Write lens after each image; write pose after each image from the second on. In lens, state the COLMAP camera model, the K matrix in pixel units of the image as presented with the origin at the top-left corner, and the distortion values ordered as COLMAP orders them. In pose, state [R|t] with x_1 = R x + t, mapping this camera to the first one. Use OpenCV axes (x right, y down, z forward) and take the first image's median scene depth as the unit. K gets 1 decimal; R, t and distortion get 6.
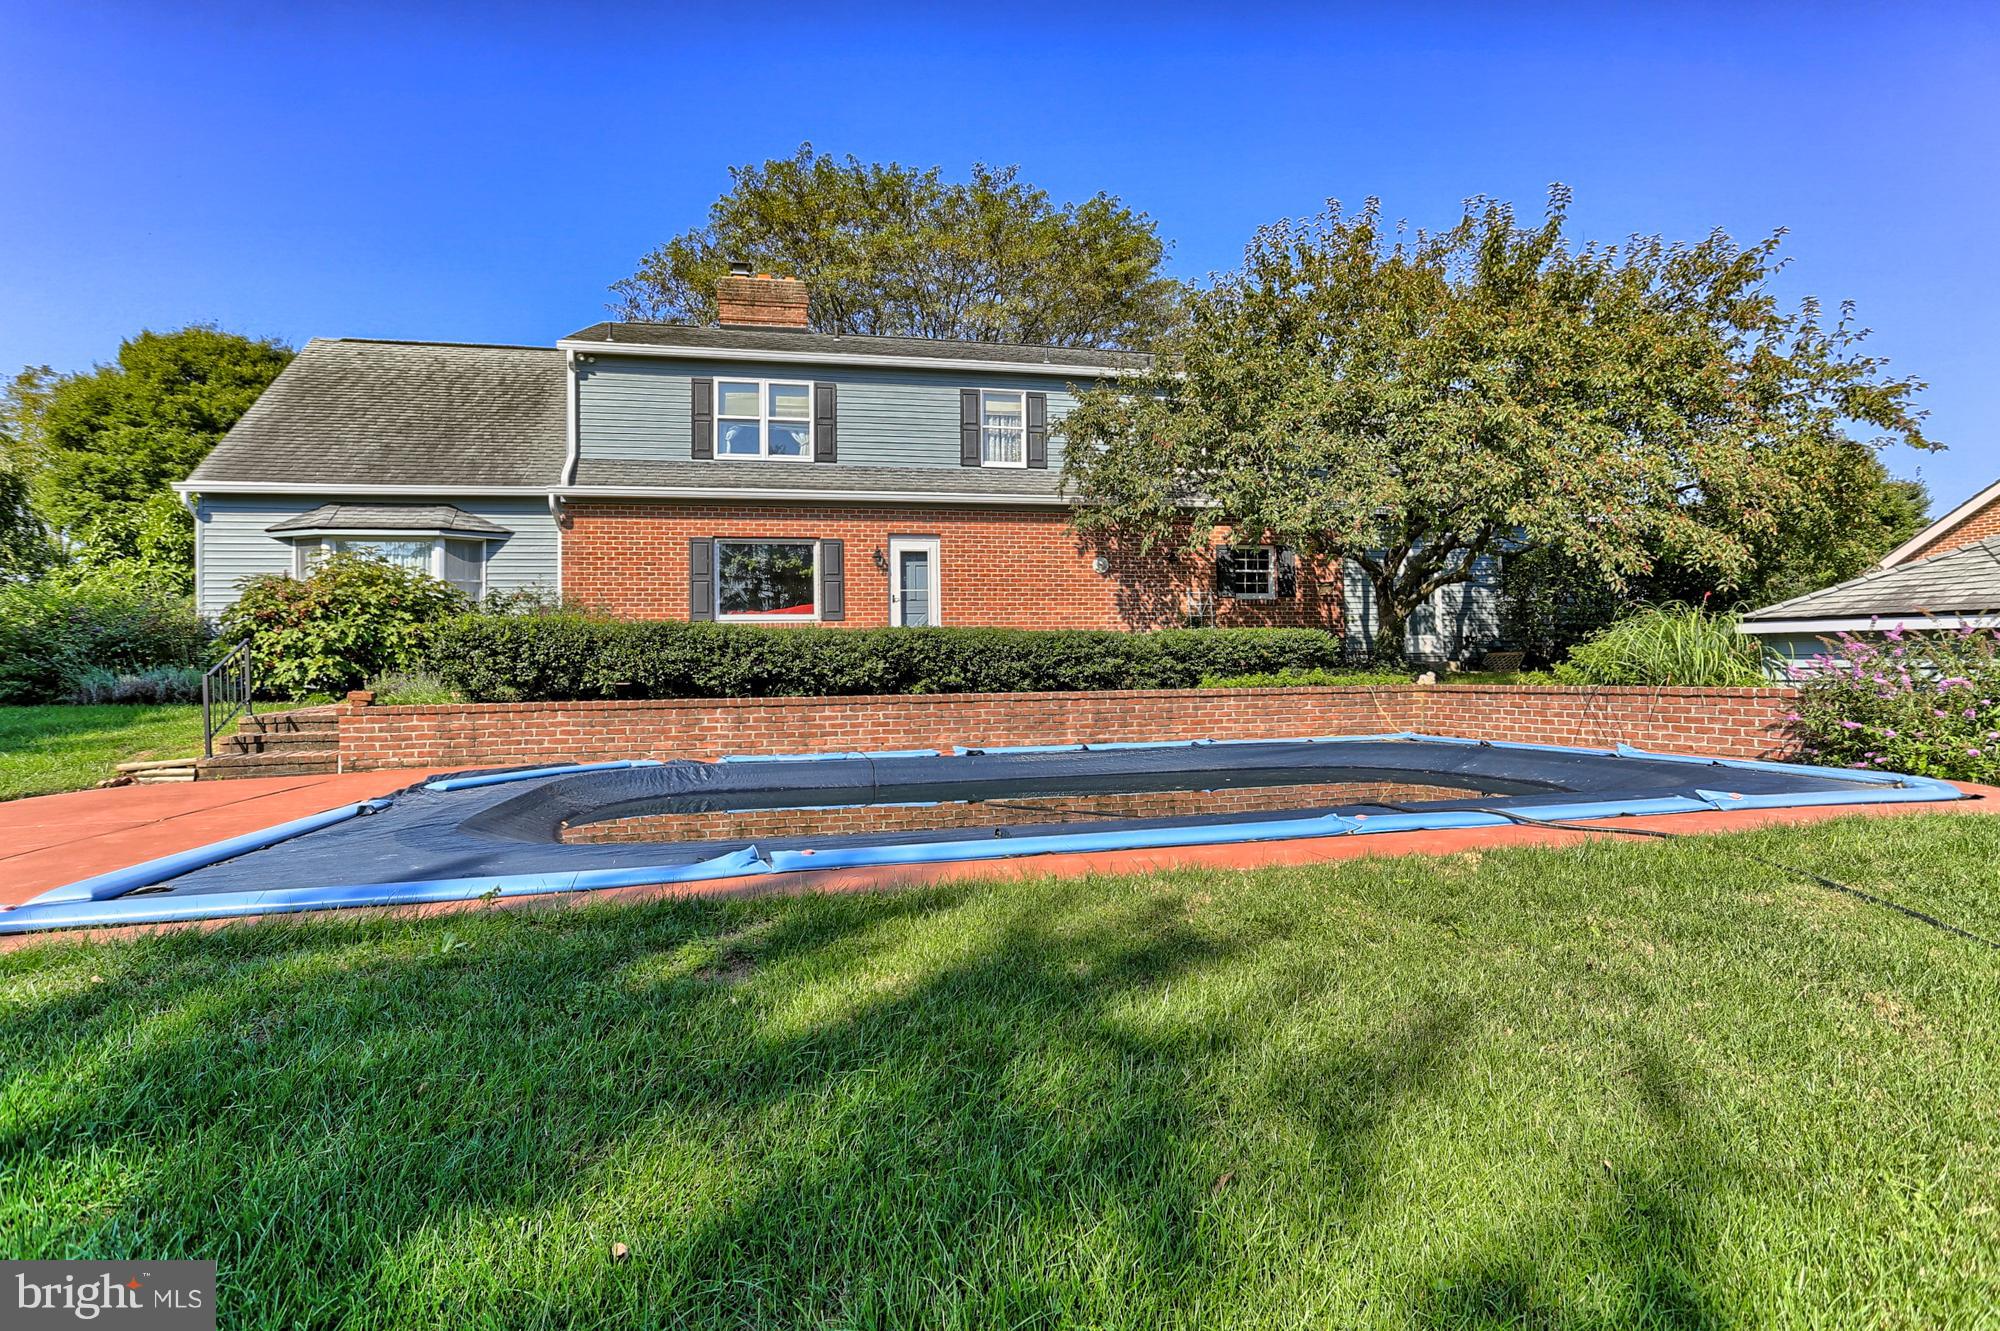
lens RADIAL K [[997.0, 0, 1000.0], [0, 997.0, 665.5], [0, 0, 1]] dist [-0.040391, 0.023788]
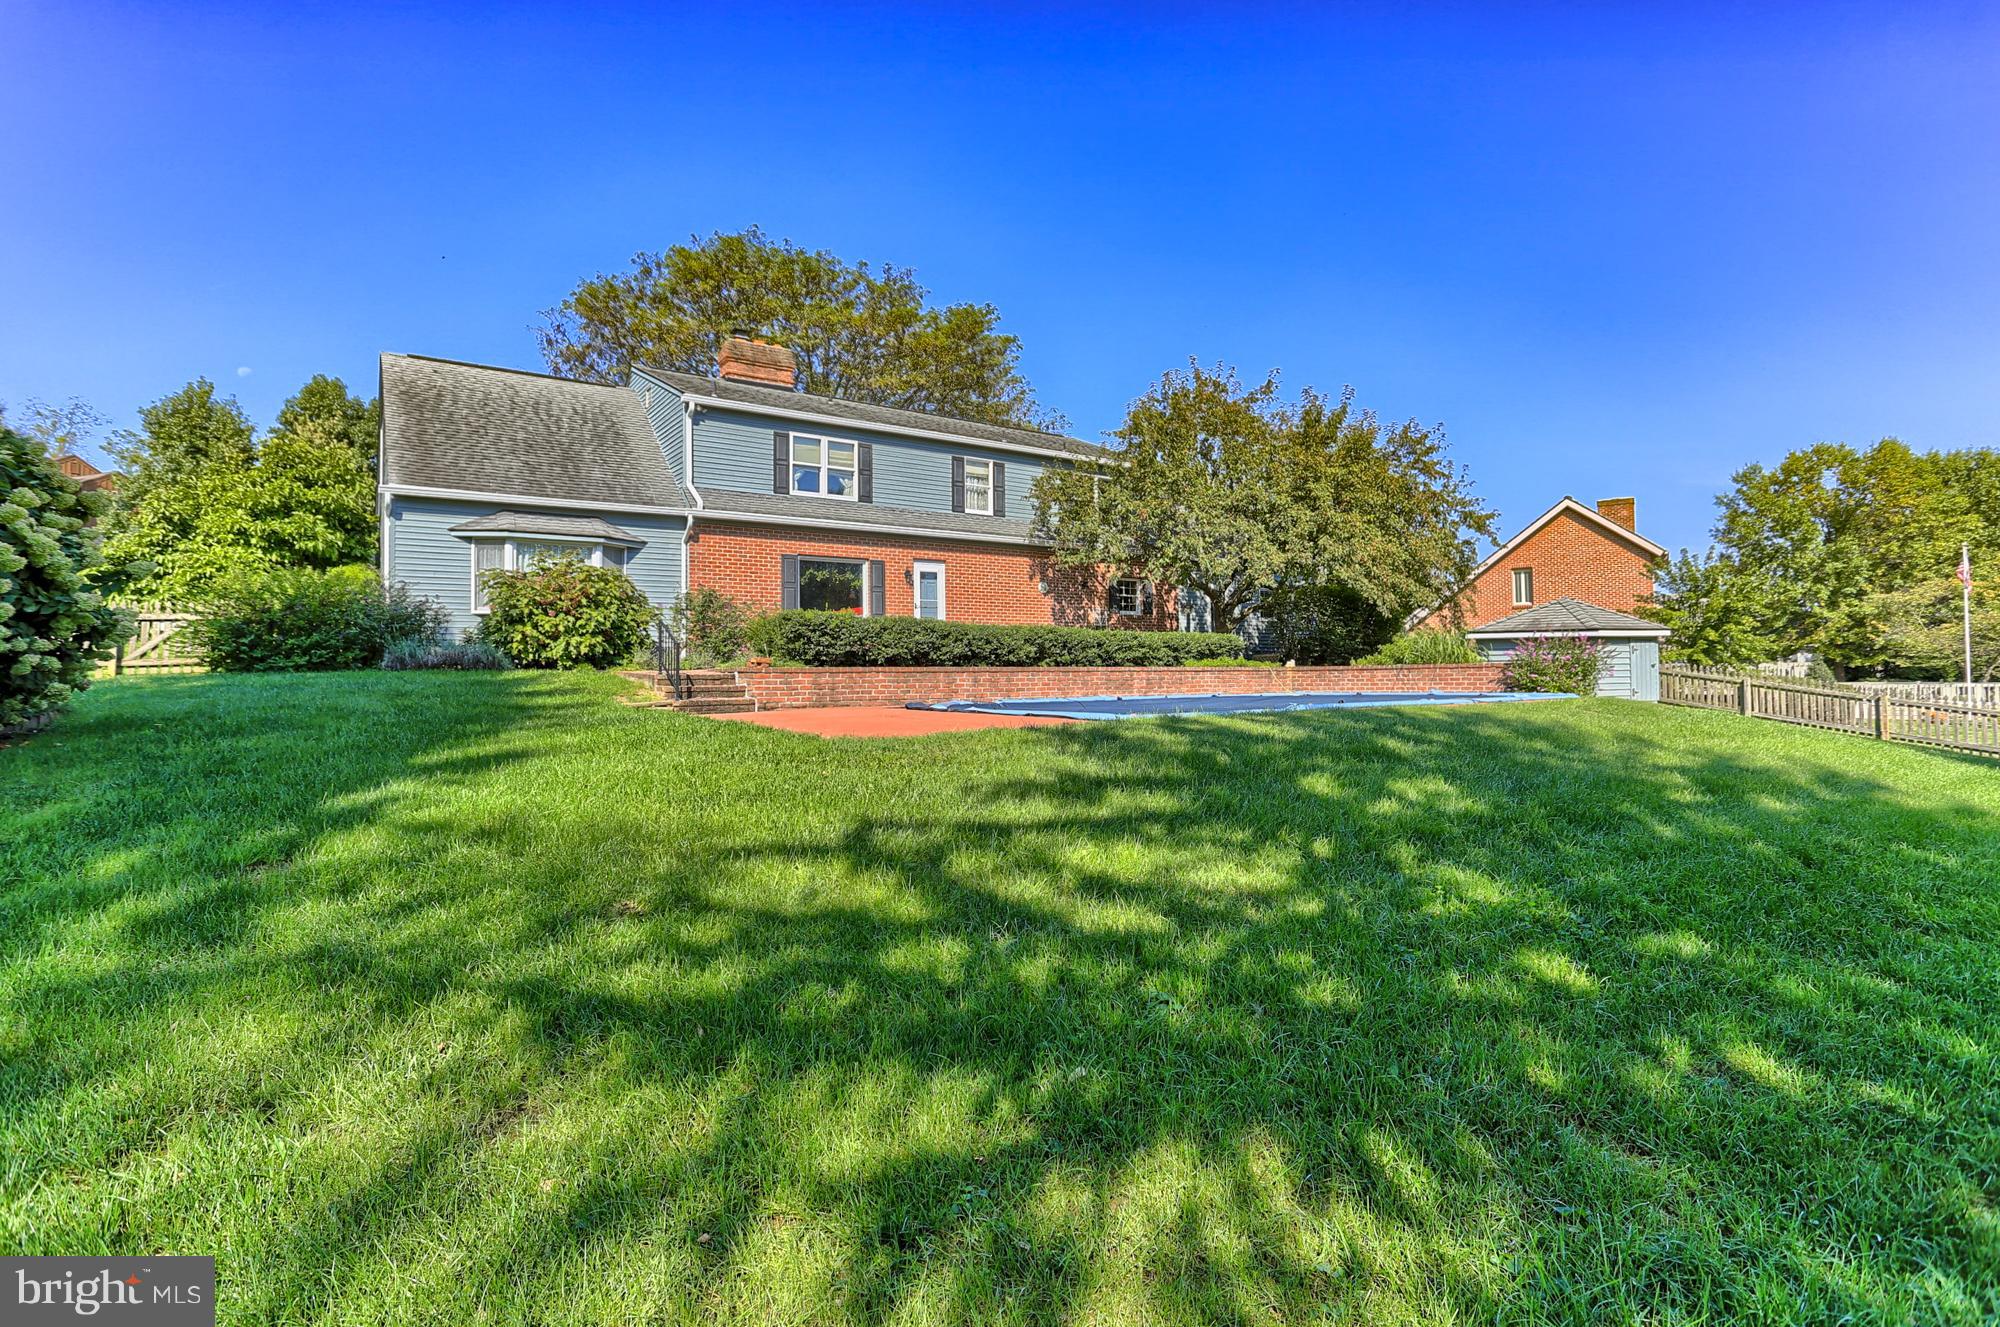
lens RADIAL K [[974.3, 0, 1002.0], [0, 974.3, 673.2], [0, 0, 1]] dist [-0.041353, 0.021700]
pose [[0.927133, 0.009587, 0.374611, -0.502879], [-0.008084, 0.999952, -0.005583, 0.032393], [-0.374646, 0.002148, 0.927165, -0.290559]]
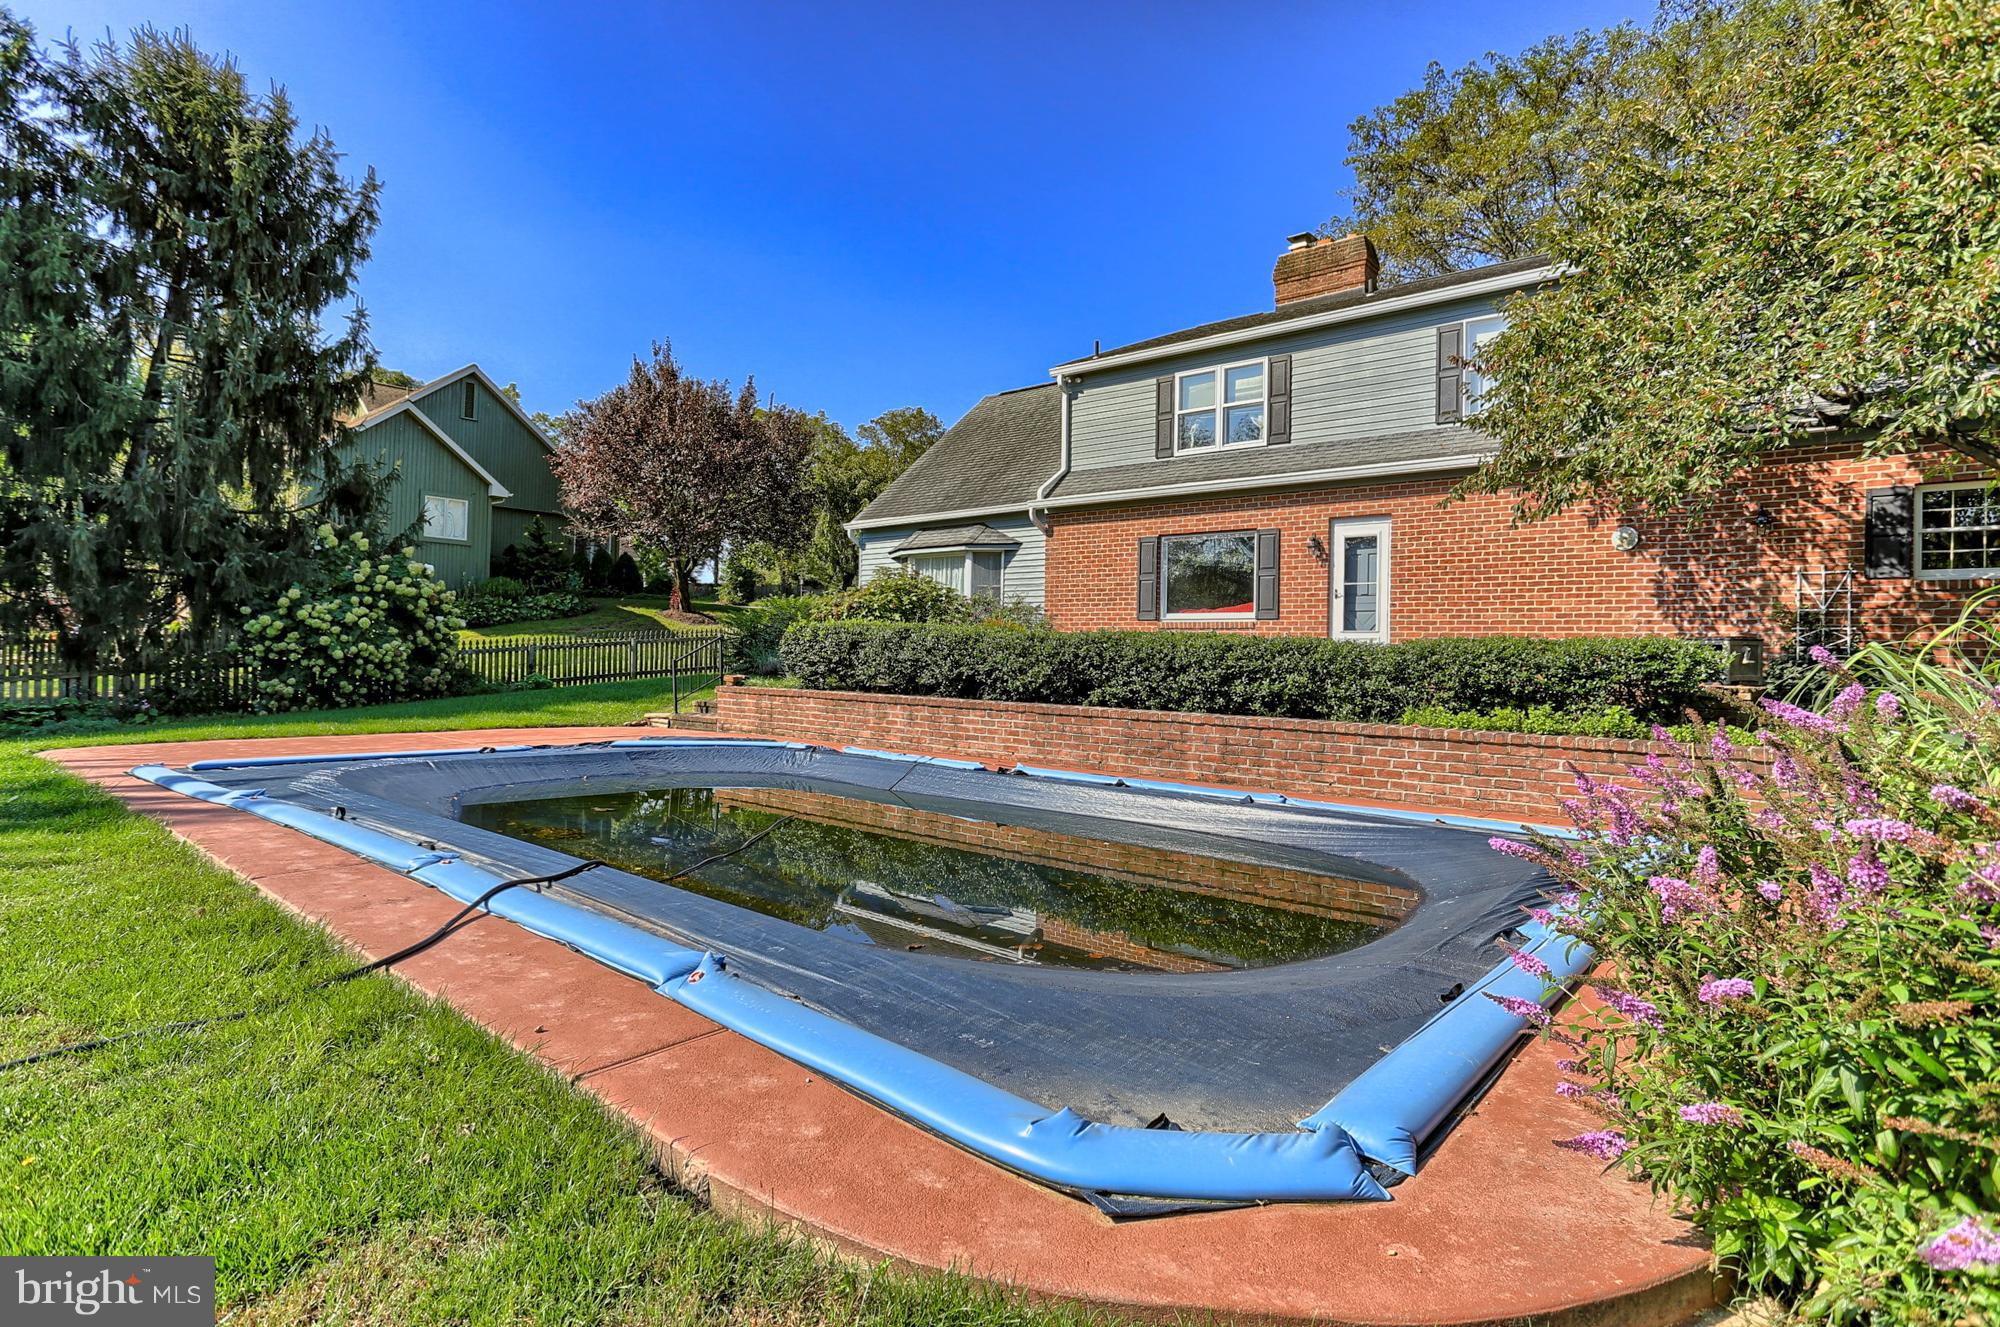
lens RADIAL K [[1014.5, 0, 1005.3], [0, 1014.5, 654.6], [0, 0, 1]] dist [-0.031093, 0.025297]
pose [[0.607135, 0.027863, -0.794110, 0.416045], [-0.027955, 0.999515, 0.013698, -0.019143], [0.794107, 0.013883, 0.607619, 0.252295]]
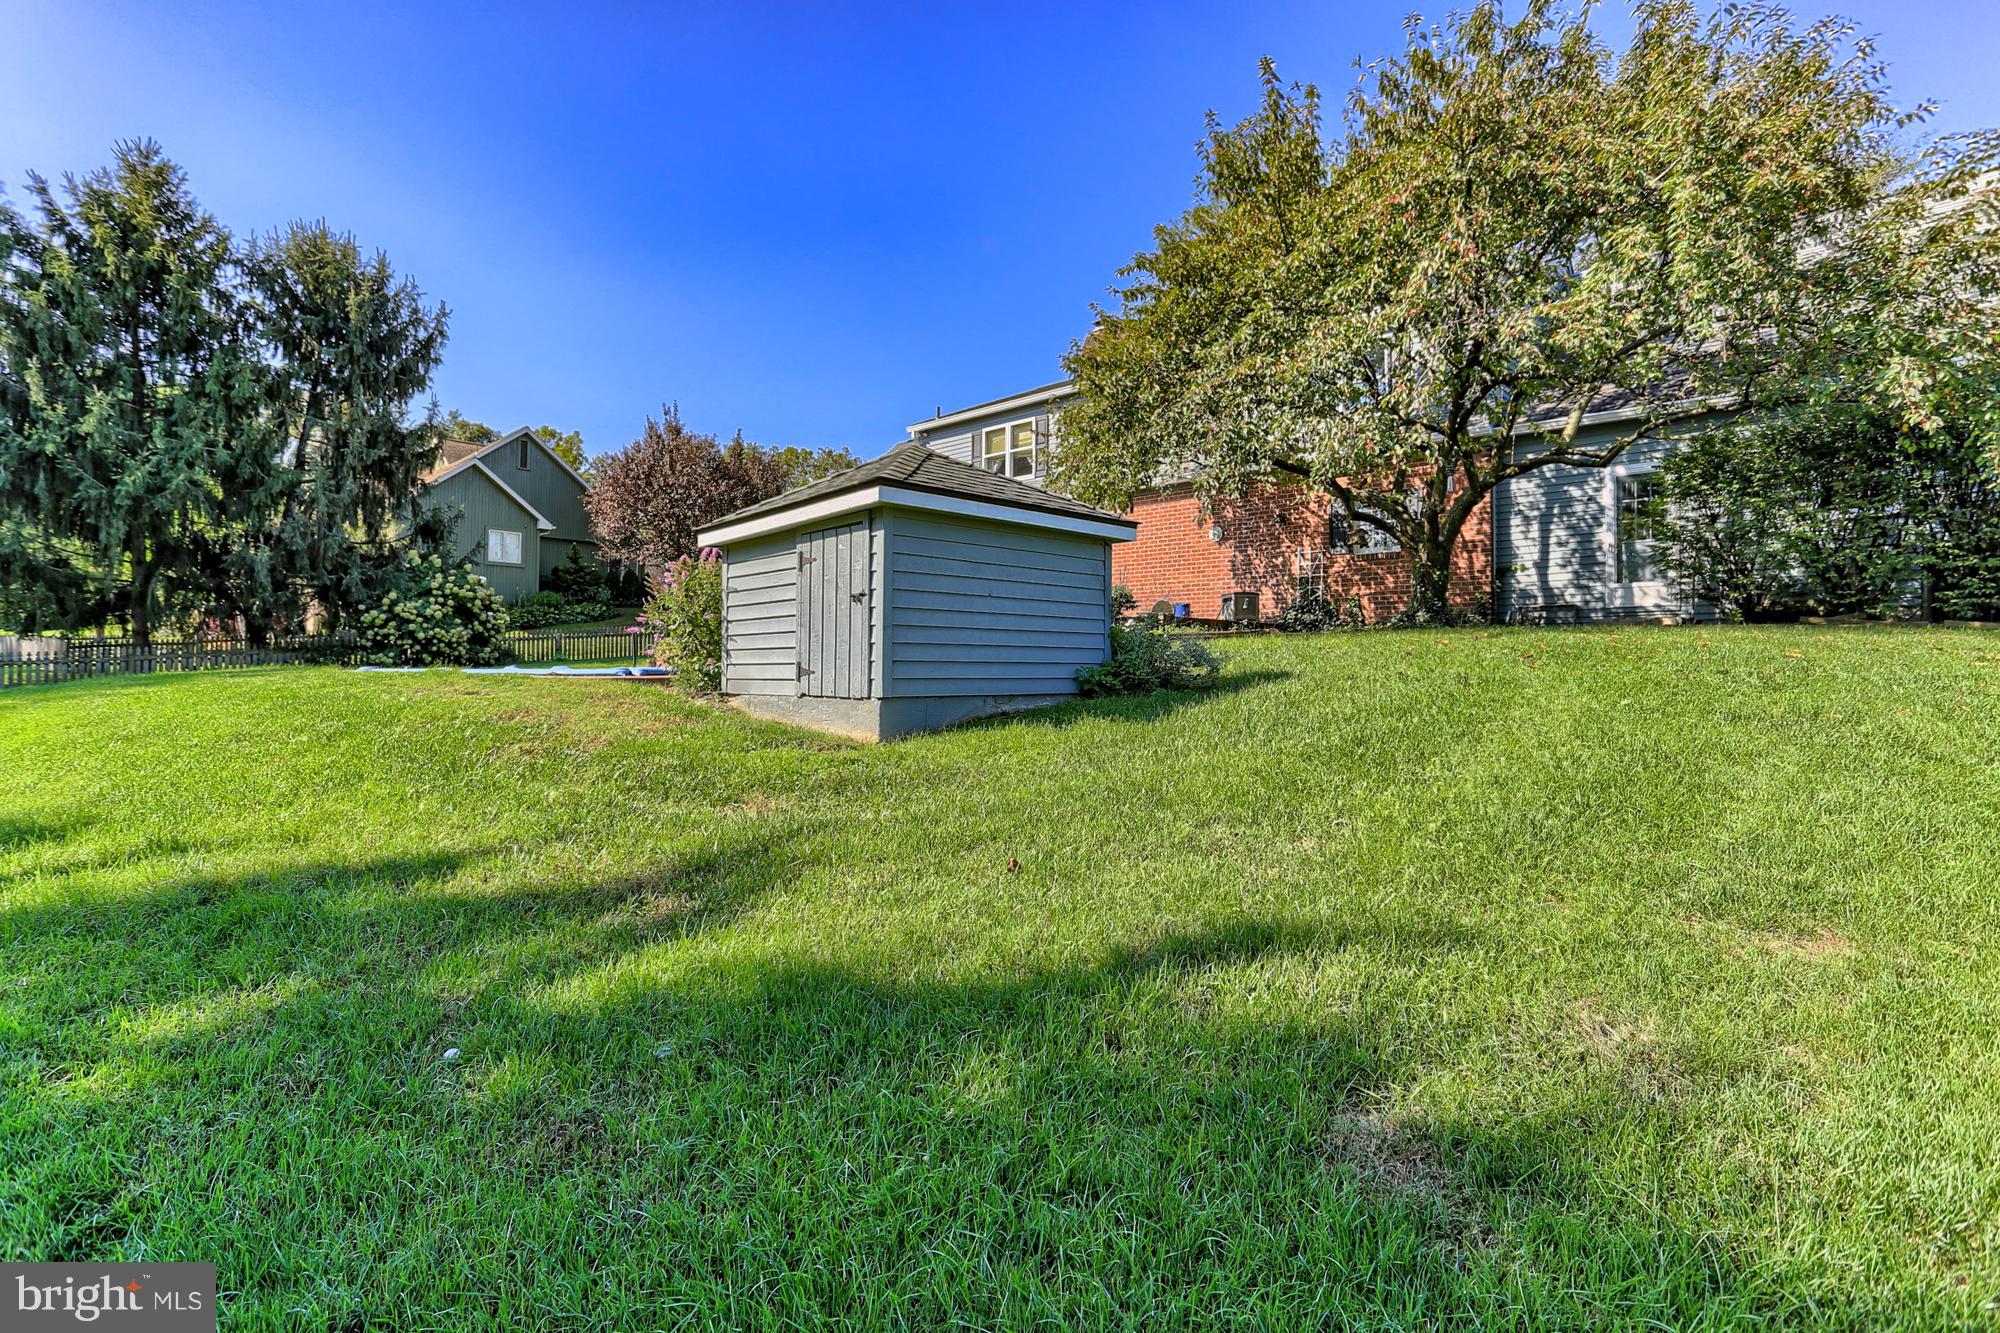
lens RADIAL K [[991.3, 0, 1000.0], [0, 991.3, 666.5], [0, 0, 1]] dist [-0.030650, 0.030332]
pose [[0.554165, 0.011784, -0.832324, 0.896587], [-0.011380, 0.999914, 0.006581, 0.037271], [0.832329, 0.005825, 0.554251, 0.239086]]
